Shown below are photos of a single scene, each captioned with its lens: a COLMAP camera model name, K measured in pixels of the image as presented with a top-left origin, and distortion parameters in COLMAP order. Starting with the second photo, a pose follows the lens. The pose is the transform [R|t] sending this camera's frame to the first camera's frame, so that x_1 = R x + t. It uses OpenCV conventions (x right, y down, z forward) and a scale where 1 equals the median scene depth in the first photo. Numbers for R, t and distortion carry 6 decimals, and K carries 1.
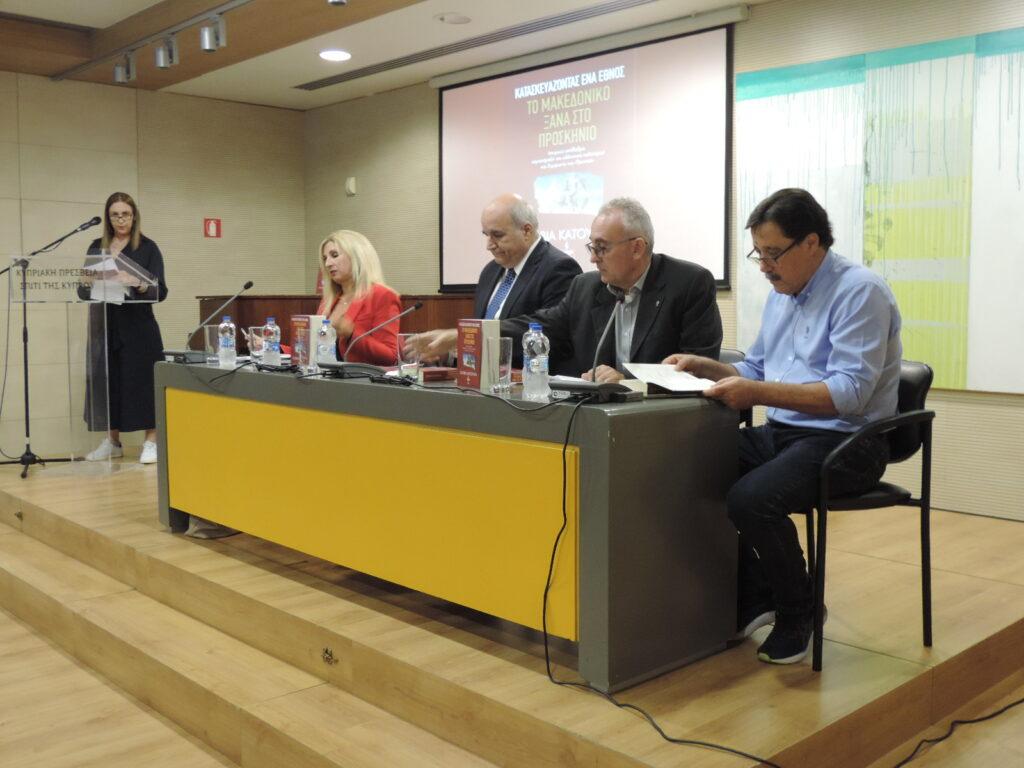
lens RADIAL K [[1042.6, 0, 512.0], [0, 1042.6, 384.0], [0, 0, 1]] dist [-0.000381, -0.046186]
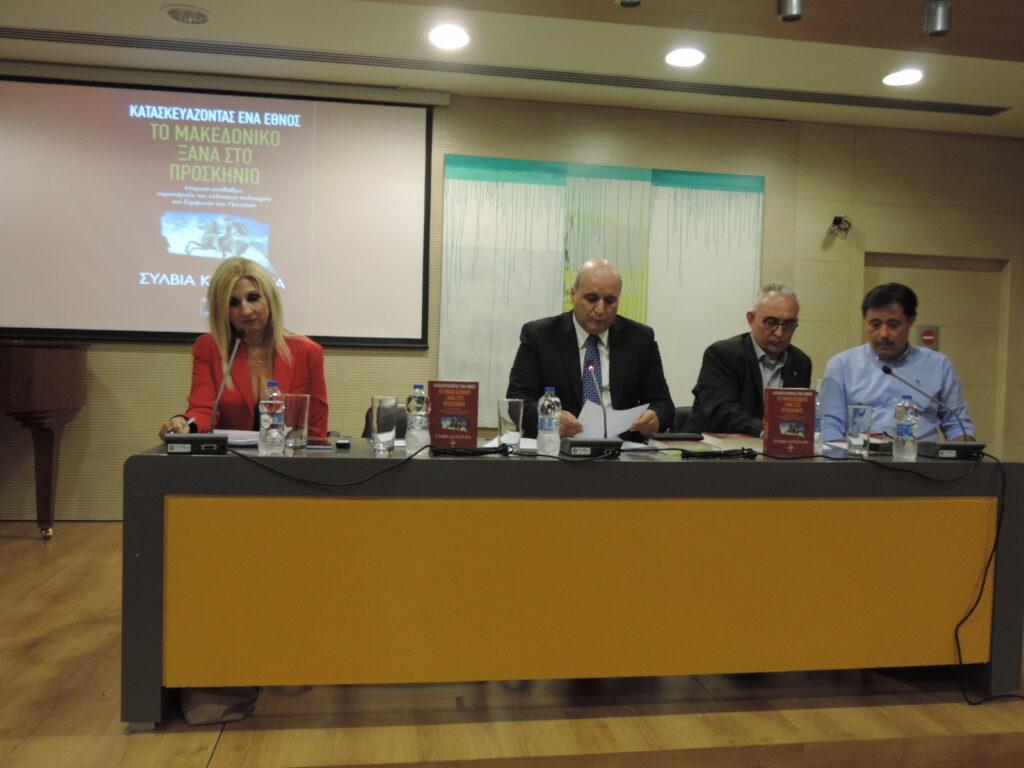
lens RADIAL K [[888.2, 0, 512.0], [0, 888.2, 384.0], [0, 0, 1]] dist [-0.026140, -0.001709]
pose [[0.564105, -0.012096, 0.825614, -0.564615], [0.042903, 0.998971, -0.014678, -0.041067], [-0.824587, 0.043701, 0.564044, 0.461728]]
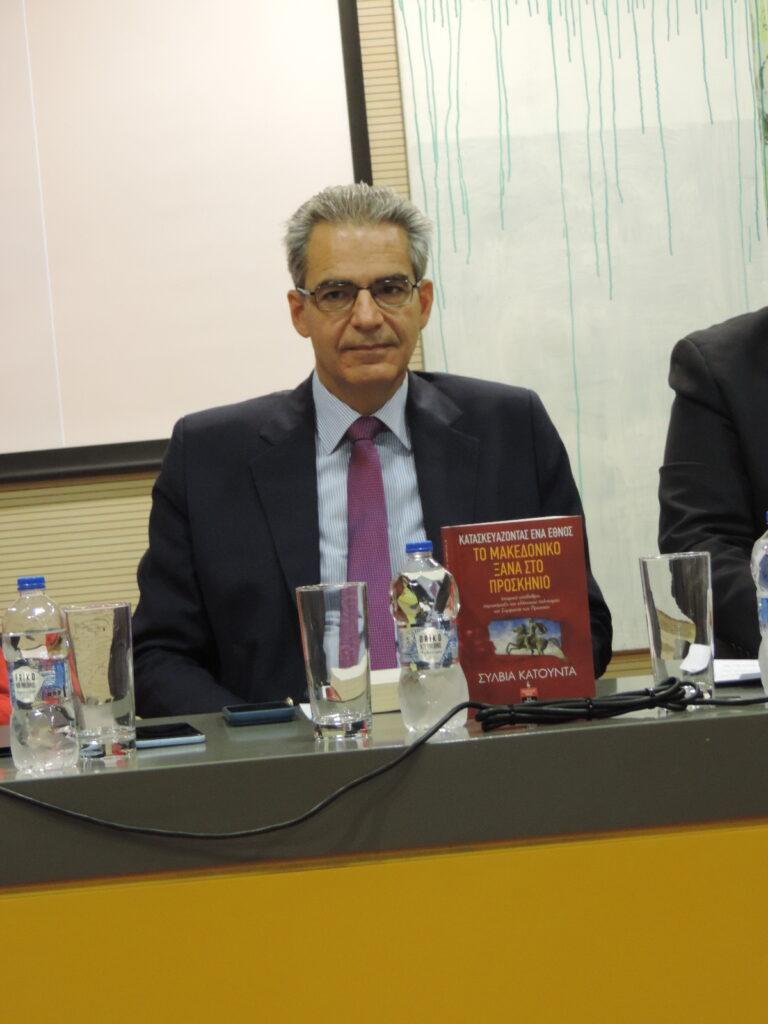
lens RADIAL K [[2721.8, 0, 384.0], [0, 2721.8, 512.0], [0, 0, 1]] dist [0.116682, -0.241960]
pose [[0.627206, -0.069645, 0.775734, -0.629502], [0.152014, 0.987786, -0.034226, -0.037920], [-0.763875, 0.139389, 0.630132, 0.434533]]
